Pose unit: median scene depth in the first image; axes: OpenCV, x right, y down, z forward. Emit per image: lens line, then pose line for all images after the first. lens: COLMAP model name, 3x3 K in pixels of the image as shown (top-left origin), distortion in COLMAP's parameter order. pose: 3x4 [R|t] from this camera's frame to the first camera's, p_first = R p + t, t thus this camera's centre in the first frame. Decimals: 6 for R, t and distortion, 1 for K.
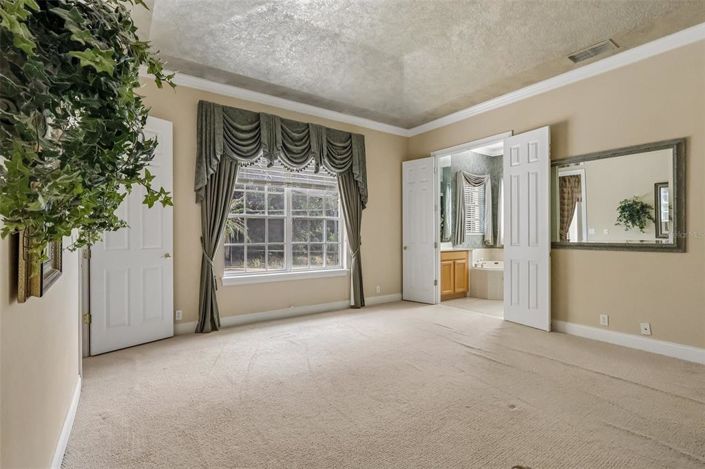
lens RADIAL K [[336.0, 0, 356.4], [0, 336.0, 233.1], [0, 0, 1]] dist [-0.000996, 0.000433]
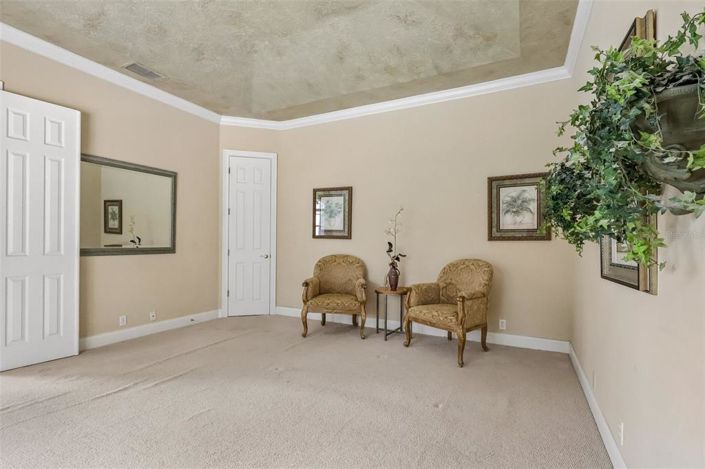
lens RADIAL K [[336.0, 0, 356.1], [0, 336.0, 239.1], [0, 0, 1]] dist [-0.000996, 0.000433]
pose [[-0.475721, 0.003453, 0.879589, -0.580205], [-0.010483, 0.999899, -0.009595, 0.003549], [-0.879534, -0.013785, -0.475637, 0.913796]]
